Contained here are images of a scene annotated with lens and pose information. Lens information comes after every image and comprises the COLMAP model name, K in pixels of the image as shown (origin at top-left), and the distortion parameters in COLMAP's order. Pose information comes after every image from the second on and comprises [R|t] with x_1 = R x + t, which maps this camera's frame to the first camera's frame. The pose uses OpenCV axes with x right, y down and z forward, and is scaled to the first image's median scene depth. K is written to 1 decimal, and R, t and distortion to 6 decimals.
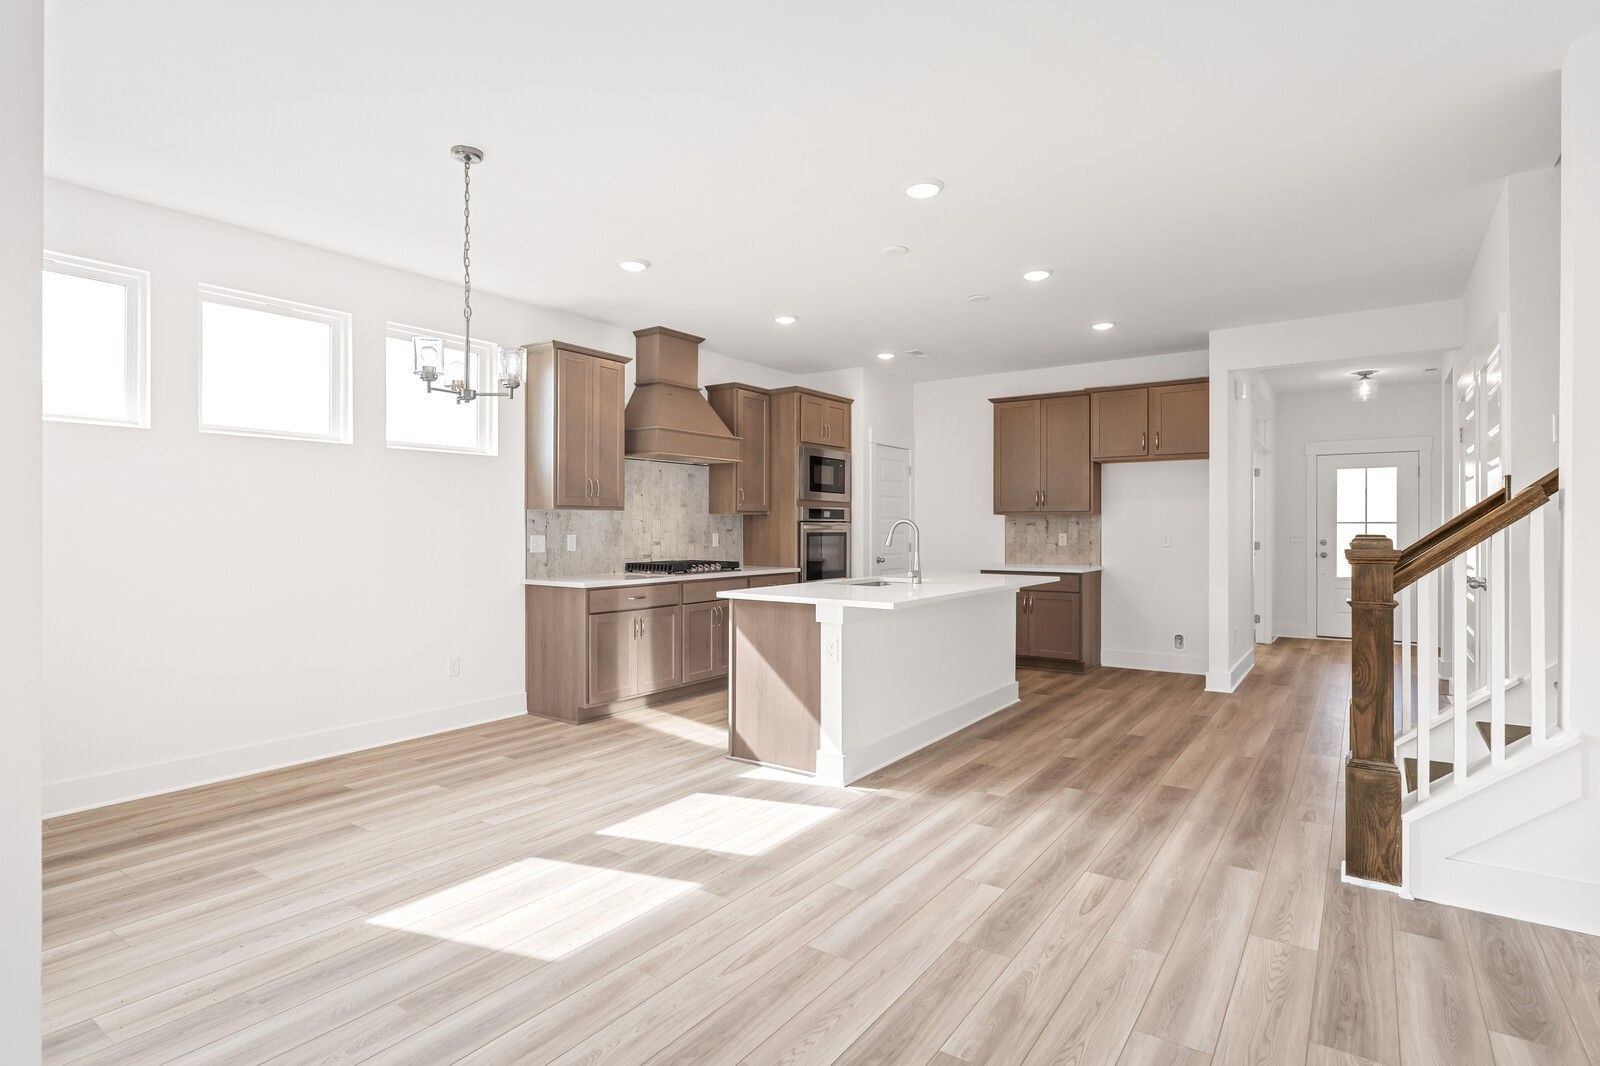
lens RADIAL K [[802.6, 0, 796.5], [0, 802.6, 531.3], [0, 0, 1]] dist [-0.000455, 0.000346]
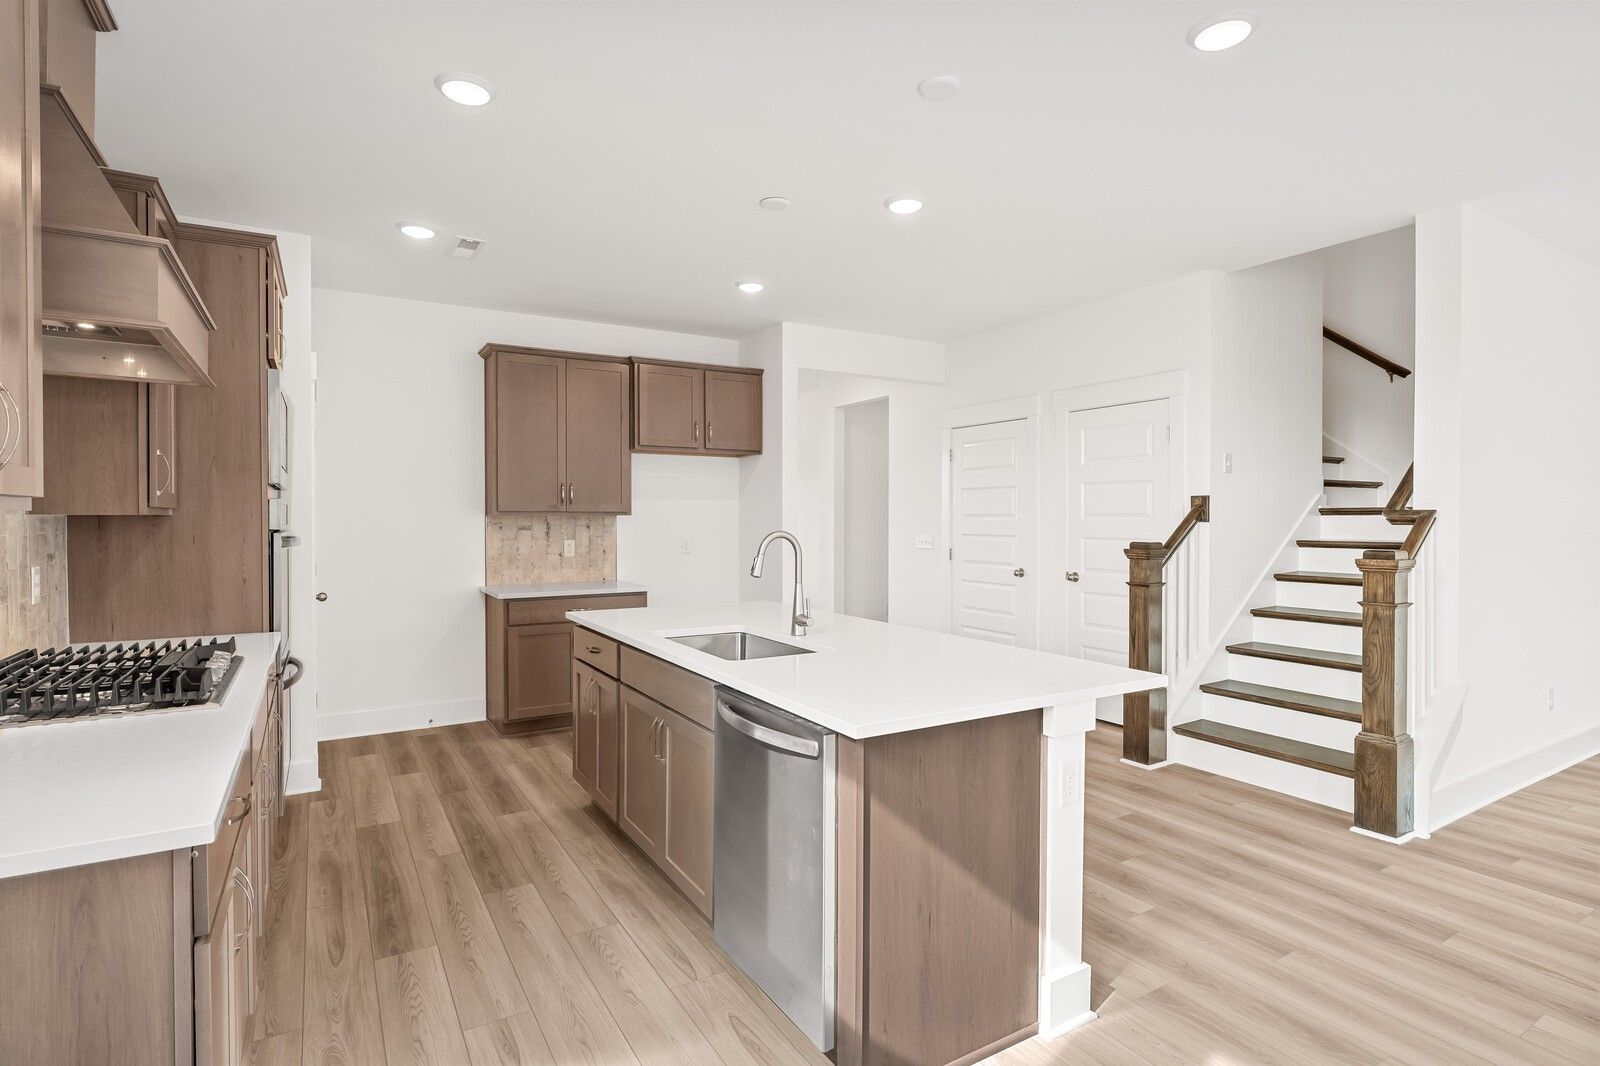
lens RADIAL K [[802.6, 0, 787.4], [0, 802.6, 529.0], [0, 0, 1]] dist [-0.000455, 0.000346]
pose [[0.407326, -0.014554, 0.913167, -0.471999], [0.006948, 0.999893, 0.012837, -0.027673], [-0.913256, 0.001116, 0.407384, 0.853164]]
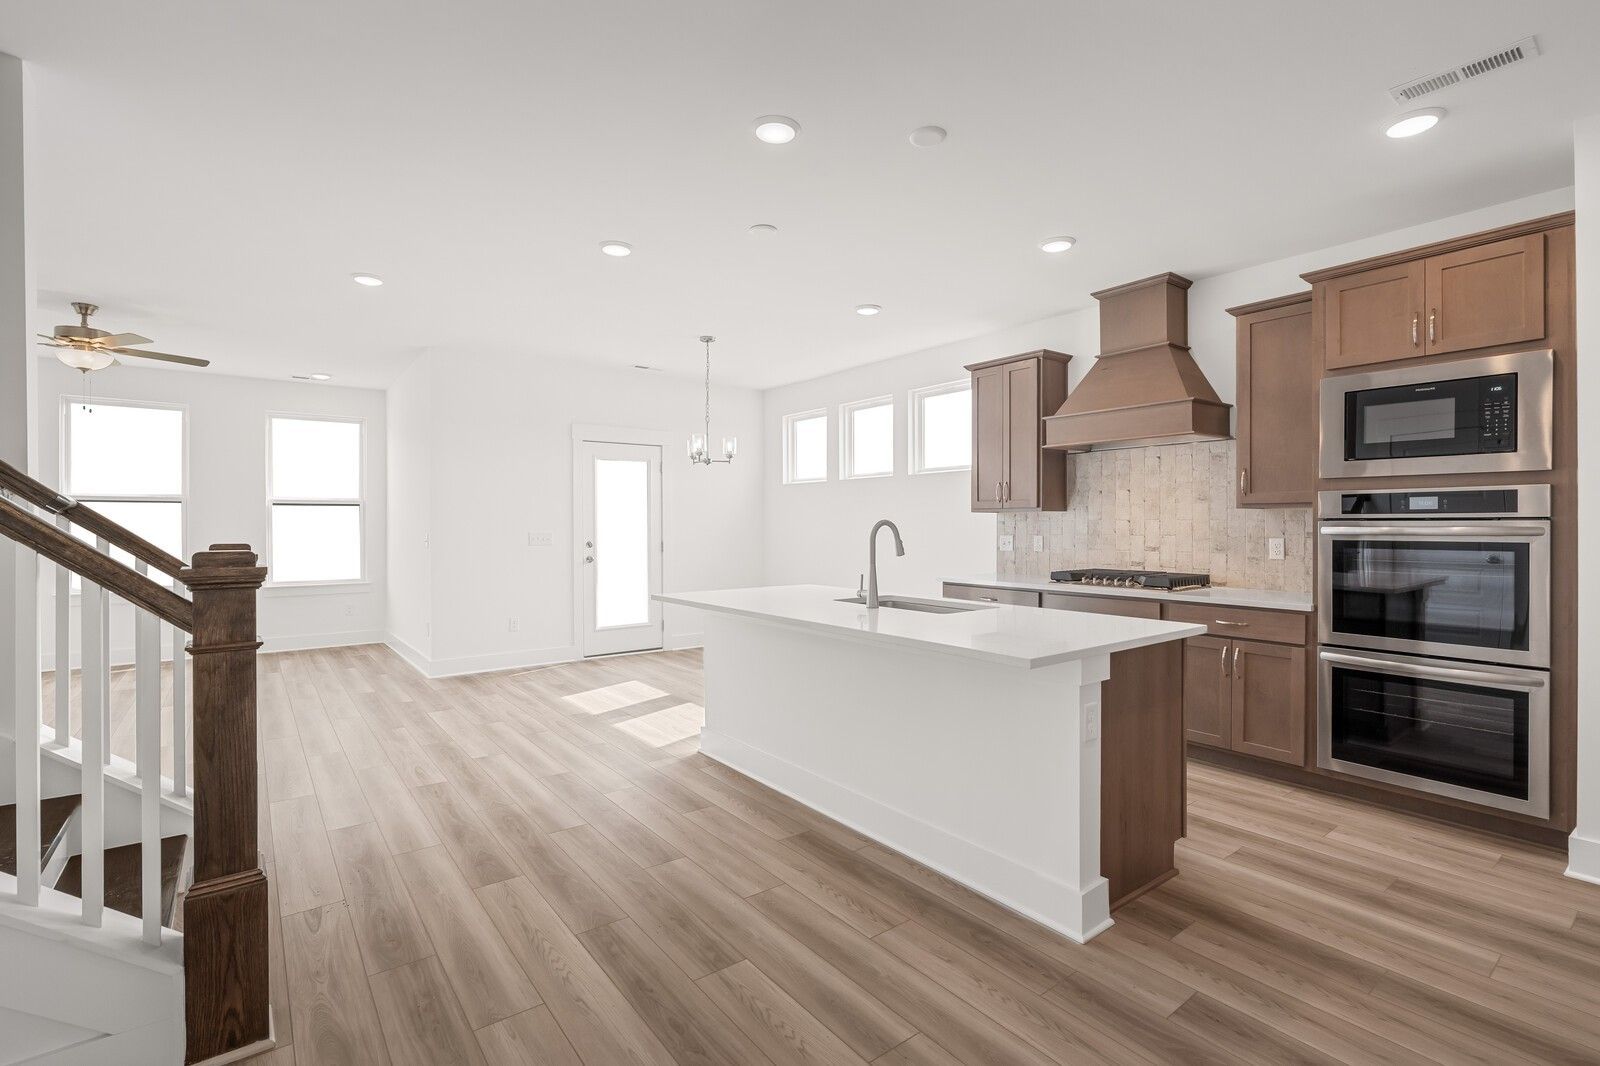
lens RADIAL K [[712.3, 0, 800.4], [0, 712.3, 530.4], [0, 0, 1]] dist [-0.010932, -0.000290]
pose [[-0.281428, 0.006458, -0.959560, 0.891180], [-0.005425, 0.999951, 0.008321, -0.011063], [0.959567, 0.007547, -0.281379, 1.263587]]
